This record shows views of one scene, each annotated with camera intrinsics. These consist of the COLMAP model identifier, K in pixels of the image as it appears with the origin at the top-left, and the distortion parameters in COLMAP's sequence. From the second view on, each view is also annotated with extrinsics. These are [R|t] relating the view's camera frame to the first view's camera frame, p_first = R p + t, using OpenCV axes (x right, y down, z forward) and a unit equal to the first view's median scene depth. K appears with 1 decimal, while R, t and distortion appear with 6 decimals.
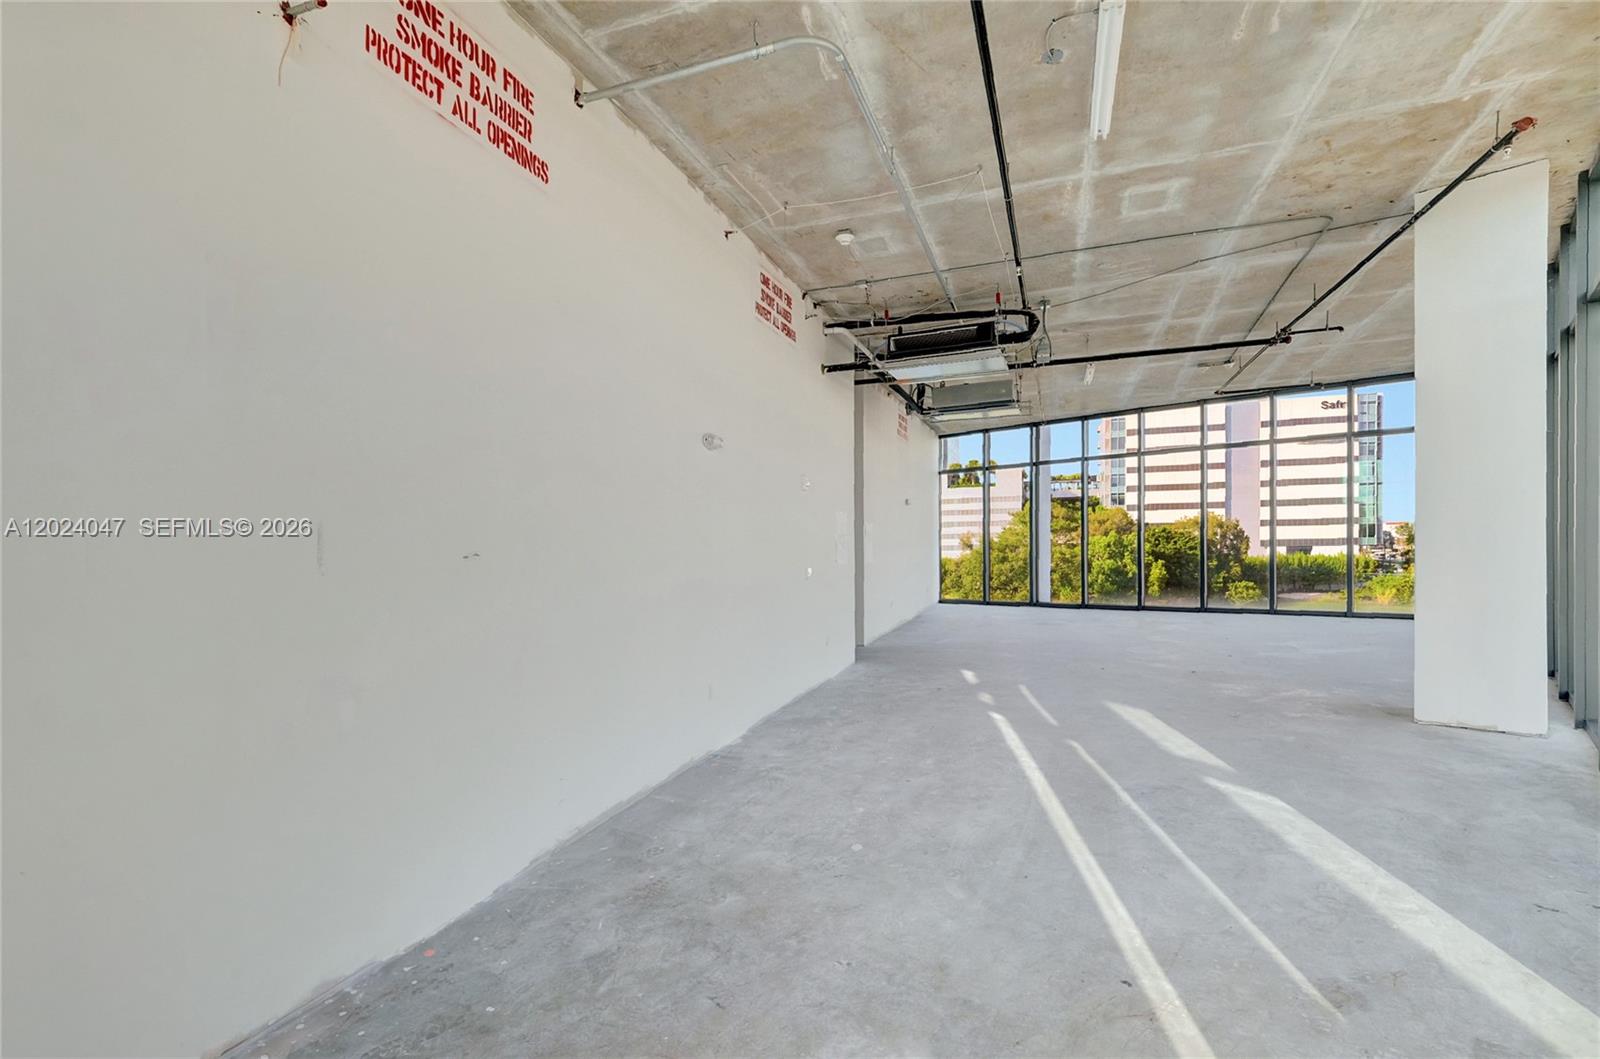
lens RADIAL K [[707.7, 0, 798.8], [0, 707.7, 536.0], [0, 0, 1]] dist [-0.016365, -0.000452]
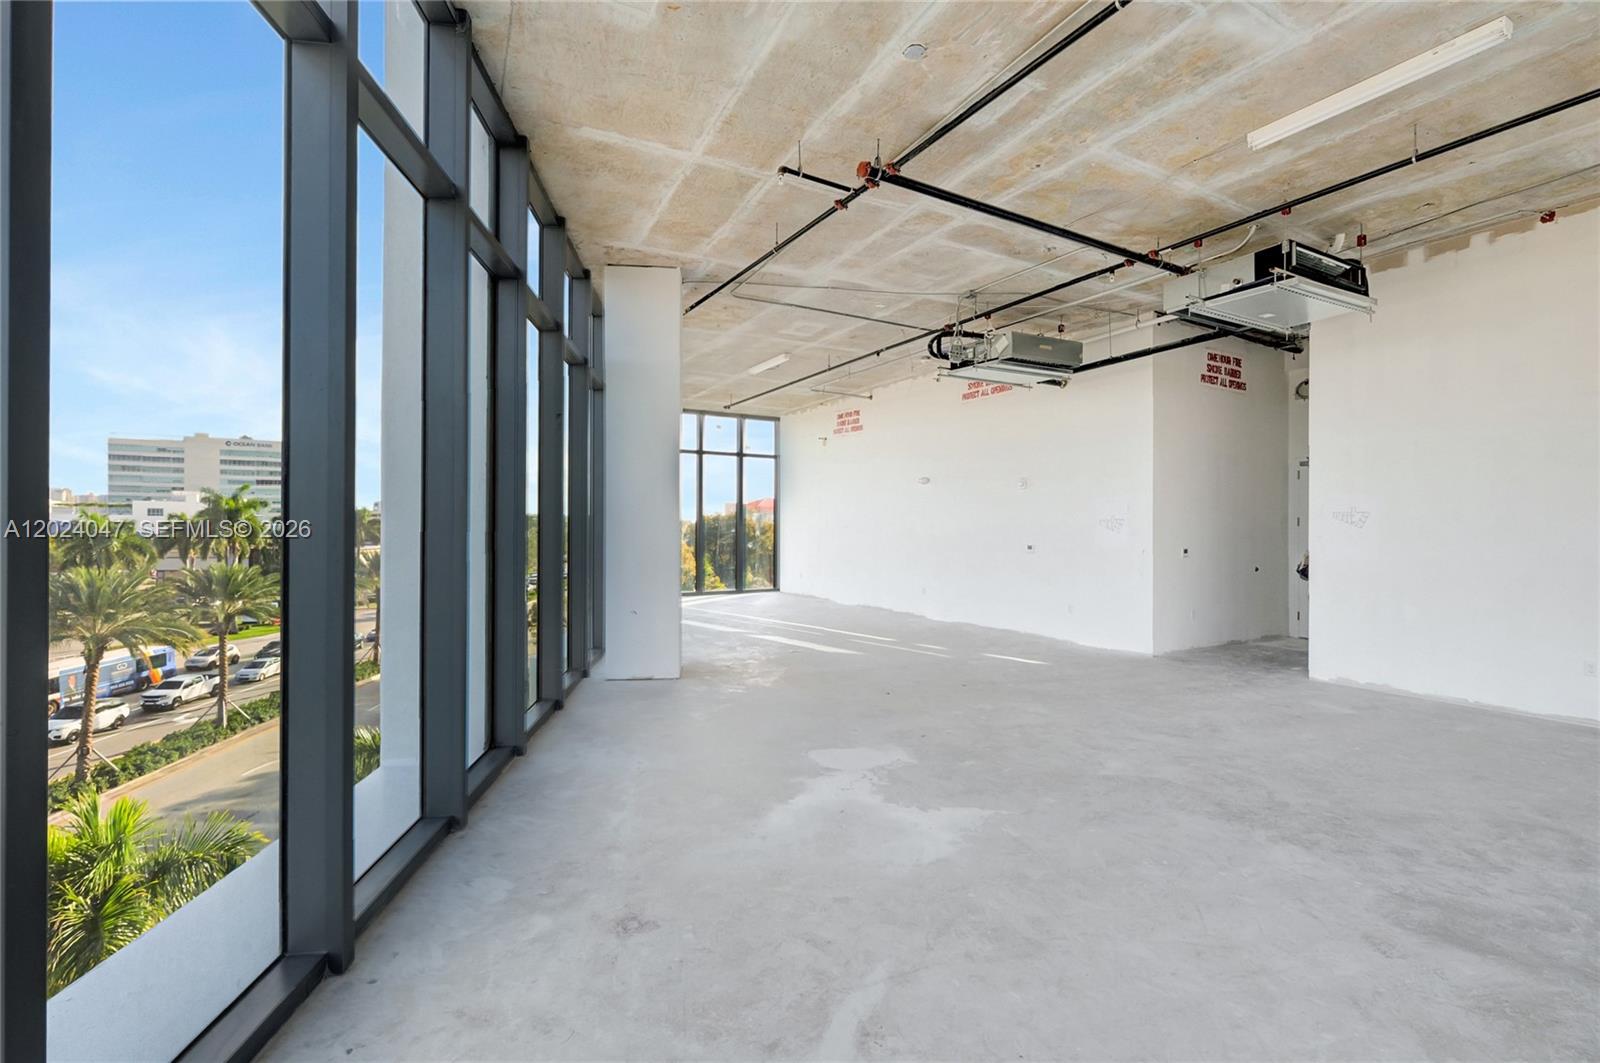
lens RADIAL K [[707.7, 0, 799.4], [0, 707.7, 521.3], [0, 0, 1]] dist [-0.016365, -0.000452]
pose [[-0.644729, 0.004029, -0.764400, 1.975989], [0.000295, 0.999987, 0.005022, -0.019061], [0.764411, 0.003012, -0.644722, 2.271290]]
